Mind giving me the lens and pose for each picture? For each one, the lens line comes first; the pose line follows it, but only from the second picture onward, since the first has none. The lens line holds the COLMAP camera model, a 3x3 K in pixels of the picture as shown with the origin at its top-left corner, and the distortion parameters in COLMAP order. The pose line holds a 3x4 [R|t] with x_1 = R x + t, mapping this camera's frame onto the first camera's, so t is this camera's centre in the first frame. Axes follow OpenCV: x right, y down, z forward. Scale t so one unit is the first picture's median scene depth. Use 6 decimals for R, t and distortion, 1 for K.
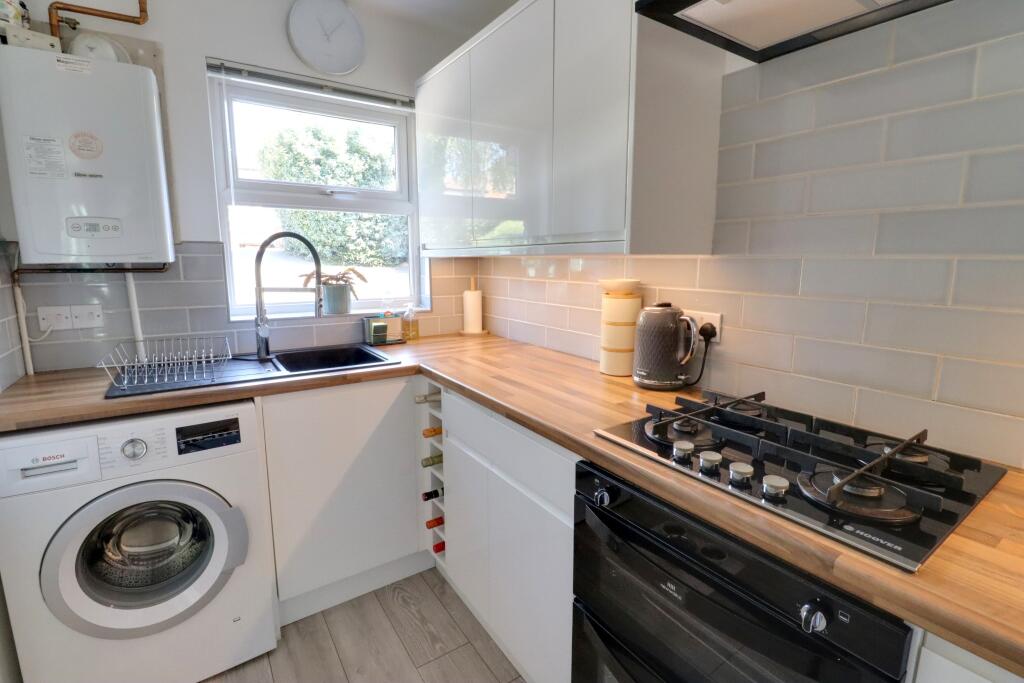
lens RADIAL K [[474.5, 0, 513.1], [0, 474.5, 333.3], [0, 0, 1]] dist [-0.023312, -0.000609]
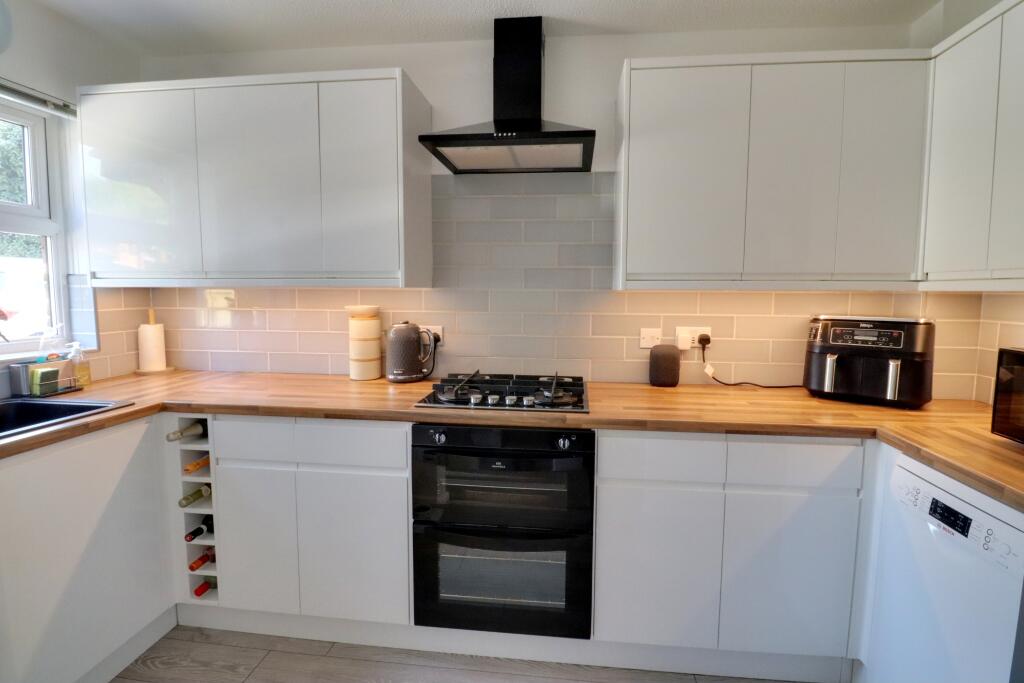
lens RADIAL K [[474.5, 0, 513.1], [0, 474.5, 333.3], [0, 0, 1]] dist [-0.023312, -0.000609]
pose [[0.661721, -0.065089, 0.746920, -0.453483], [0.110113, 0.993859, -0.010944, 0.019752], [-0.741620, 0.089488, 0.664824, -0.160046]]
